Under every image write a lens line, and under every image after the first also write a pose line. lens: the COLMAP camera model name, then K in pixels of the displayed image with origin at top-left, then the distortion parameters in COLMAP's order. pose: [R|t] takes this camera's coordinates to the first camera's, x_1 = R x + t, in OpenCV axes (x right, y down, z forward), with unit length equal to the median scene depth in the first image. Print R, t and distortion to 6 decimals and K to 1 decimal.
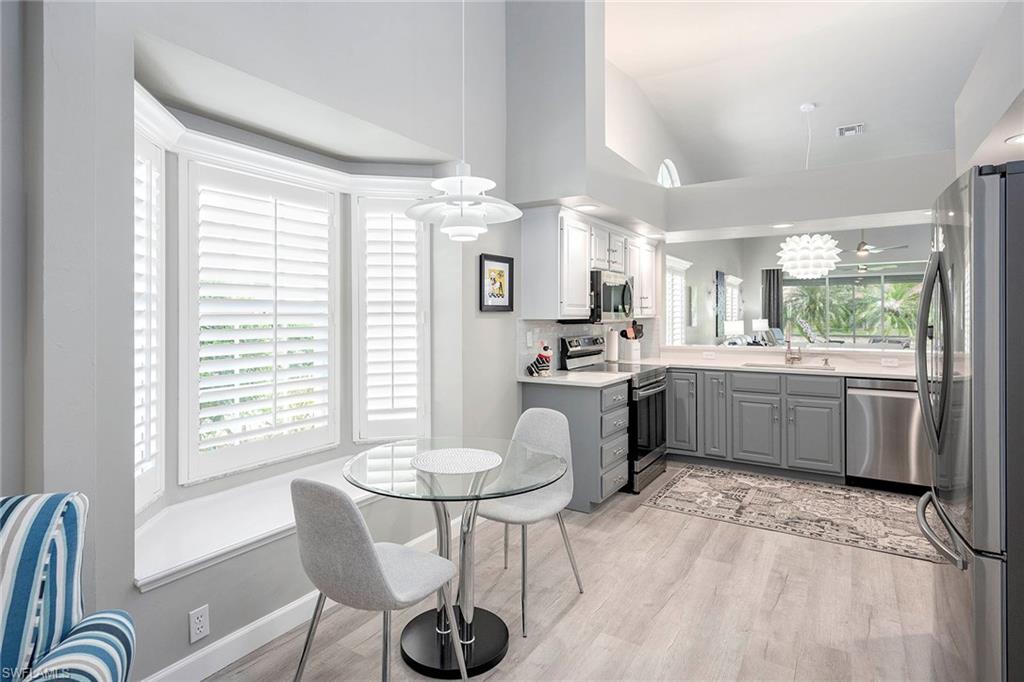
lens RADIAL K [[515.0, 0, 510.6], [0, 515.0, 315.1], [0, 0, 1]] dist [0.000822, 0.000140]
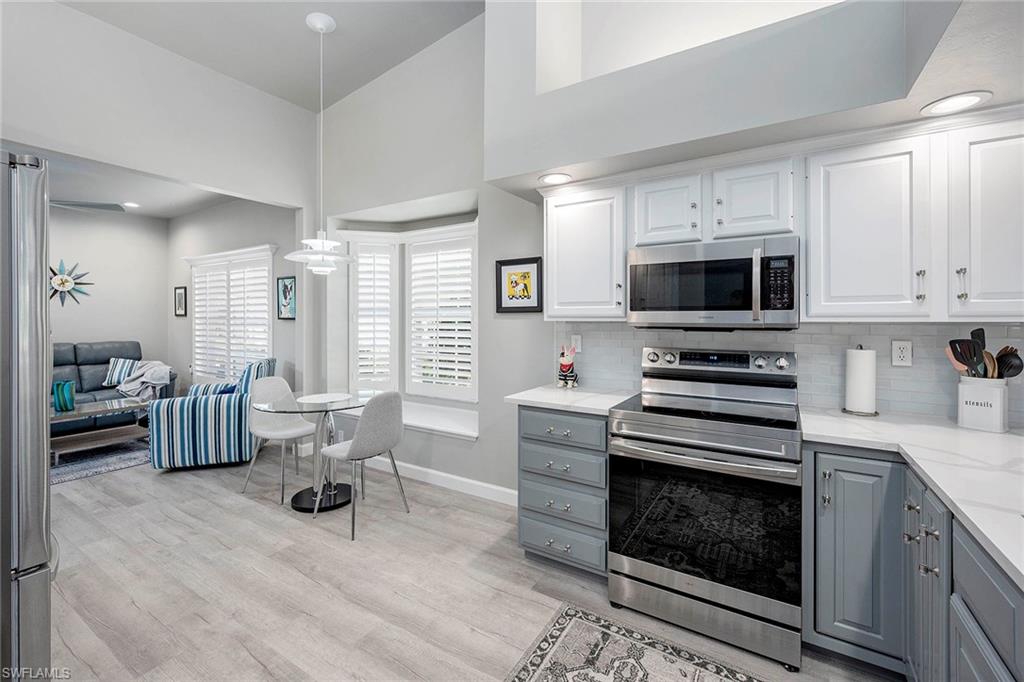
lens RADIAL K [[433.3, 0, 512.6], [0, 433.3, 315.4], [0, 0, 1]] dist [-0.001790, -0.000252]
pose [[0.034206, 0.002434, -0.999412, 0.788945], [0.001363, 0.999996, 0.002482, -0.003228], [0.999414, -0.001447, 0.034203, 0.891585]]
